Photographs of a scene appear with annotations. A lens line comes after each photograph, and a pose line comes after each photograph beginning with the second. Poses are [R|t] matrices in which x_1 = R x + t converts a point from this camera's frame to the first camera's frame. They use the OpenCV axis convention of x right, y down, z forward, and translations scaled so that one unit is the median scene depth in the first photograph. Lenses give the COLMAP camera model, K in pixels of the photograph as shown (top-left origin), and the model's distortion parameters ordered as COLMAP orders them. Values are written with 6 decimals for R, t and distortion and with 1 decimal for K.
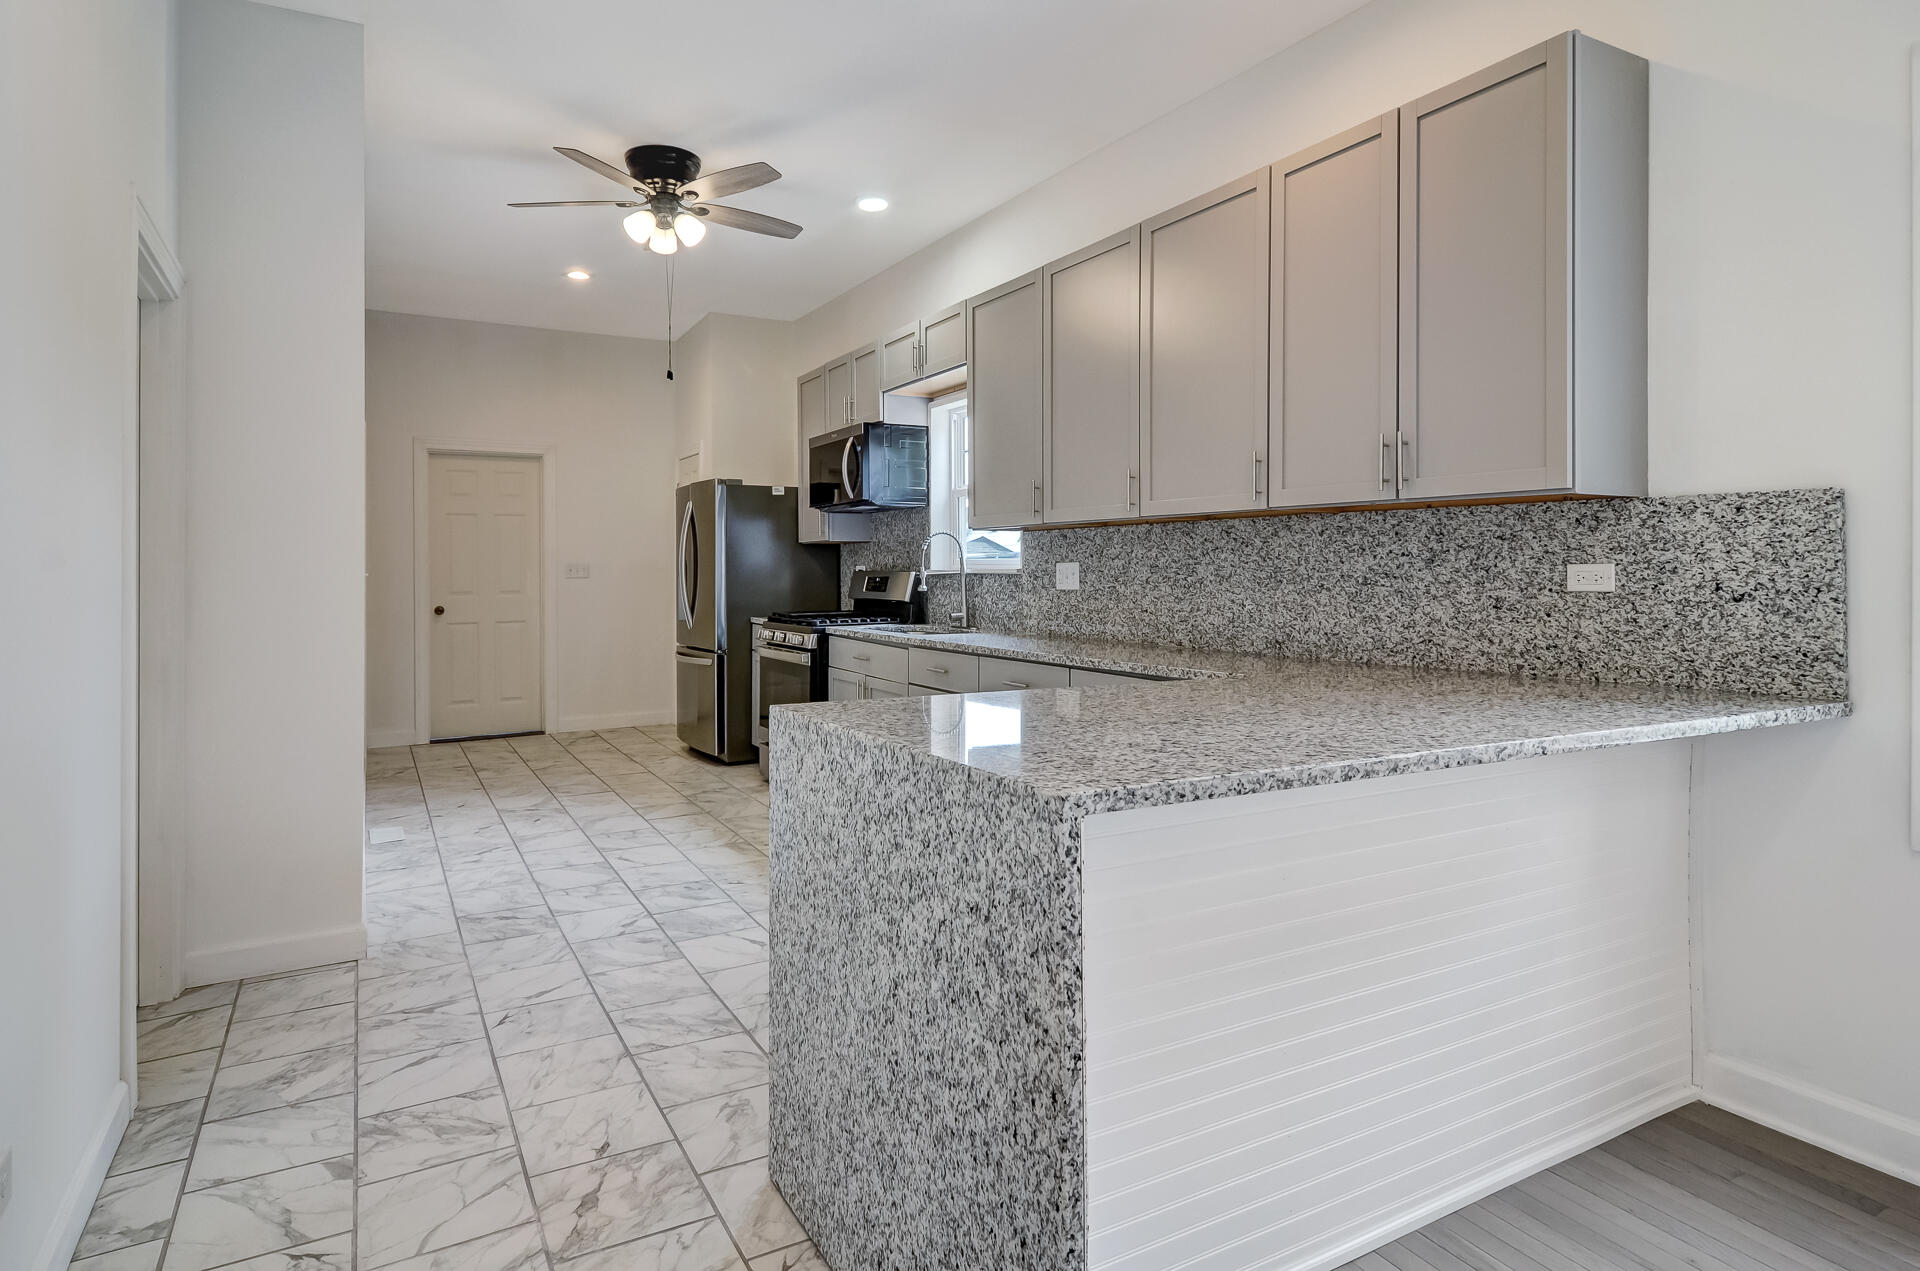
lens RADIAL K [[1073.4, 0, 964.4], [0, 1073.4, 571.1], [0, 0, 1]] dist [0.004239, 0.000301]
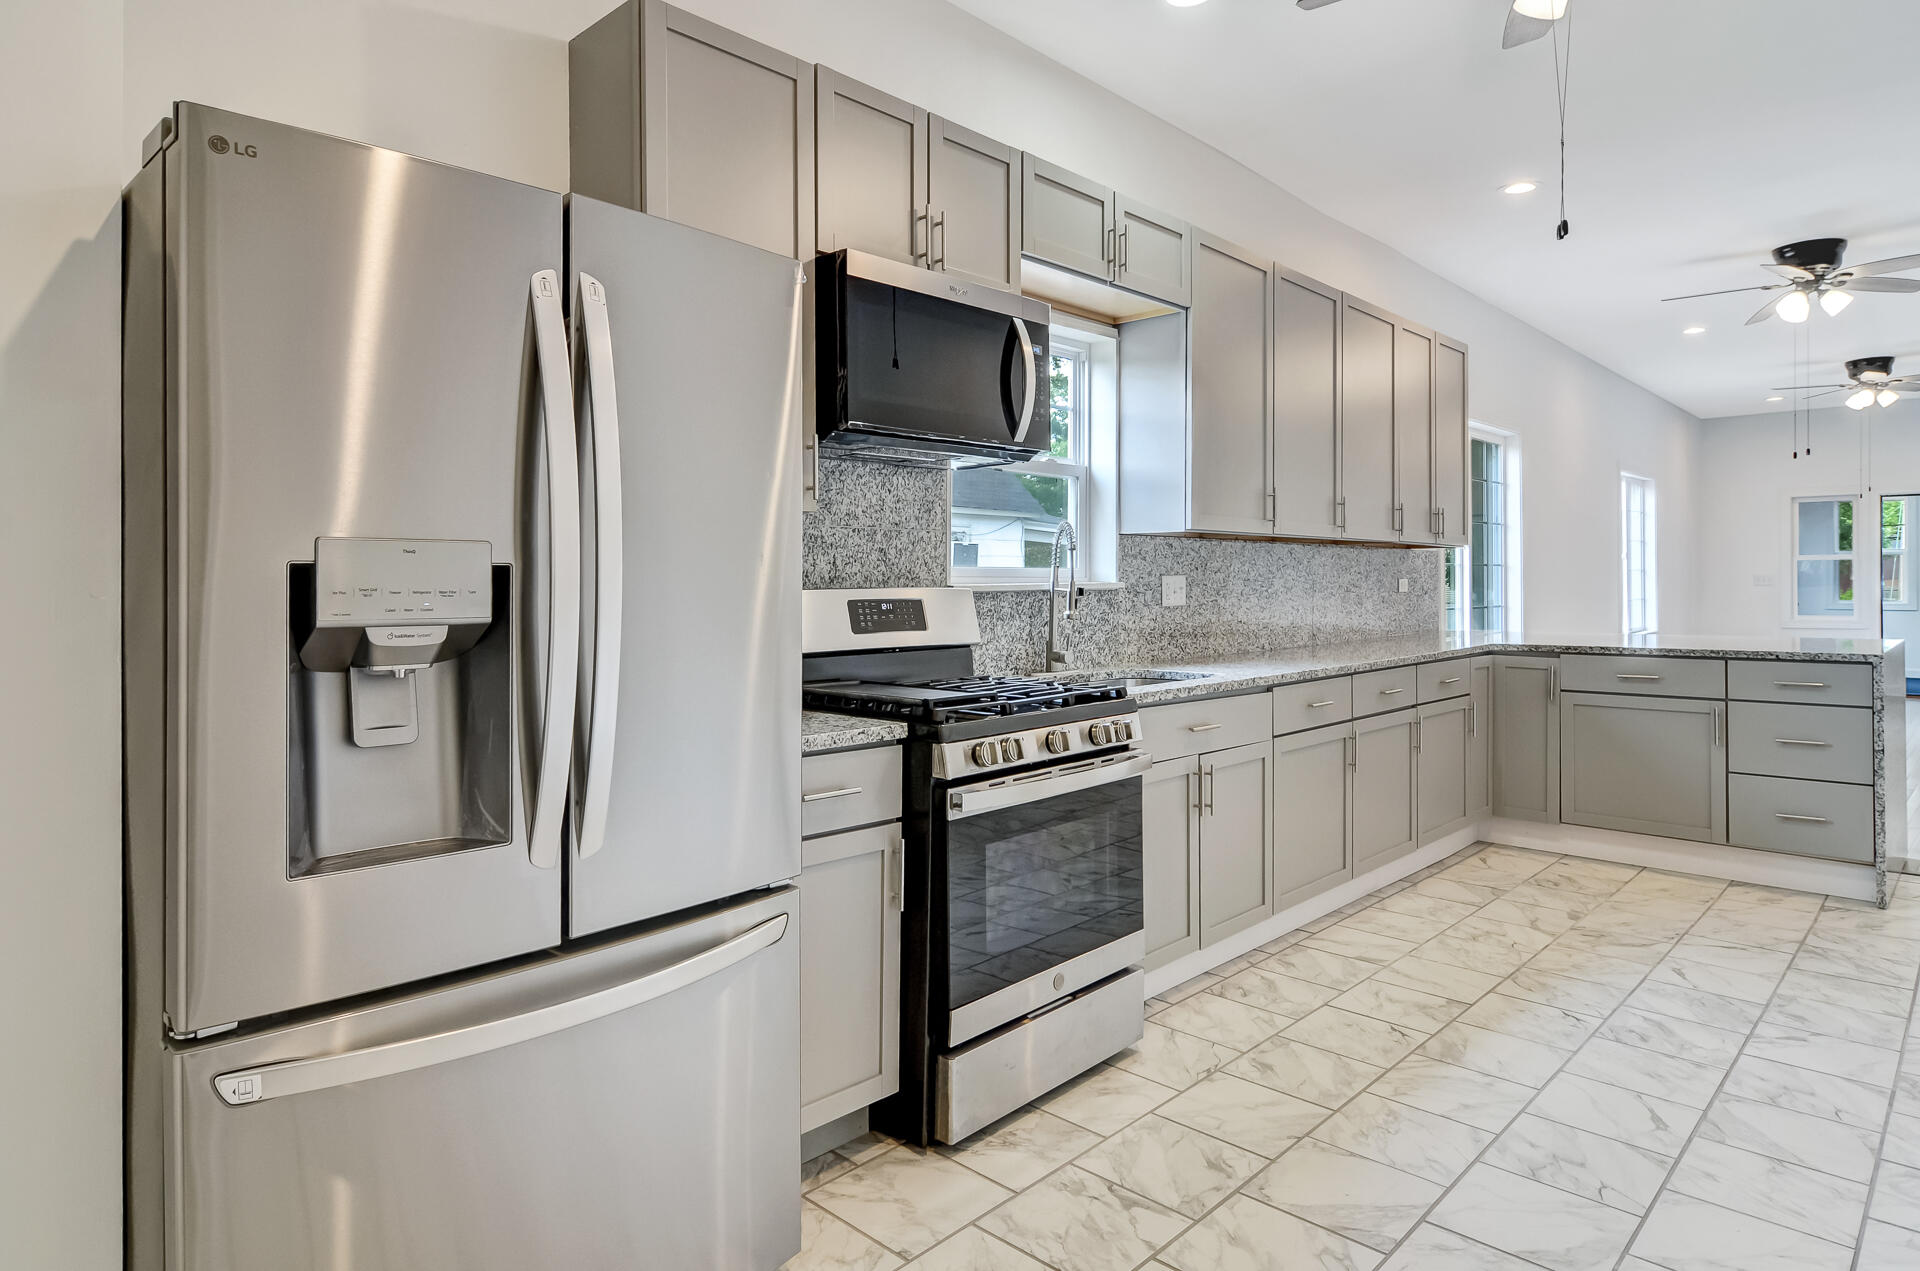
lens RADIAL K [[1073.4, 0, 955.2], [0, 1073.4, 582.2], [0, 0, 1]] dist [0.004239, 0.000301]
pose [[-0.282792, 0.001988, 0.959179, -0.753190], [0.005155, 0.999987, -0.000553, -0.003002], [-0.959167, 0.004788, -0.282799, 1.526744]]
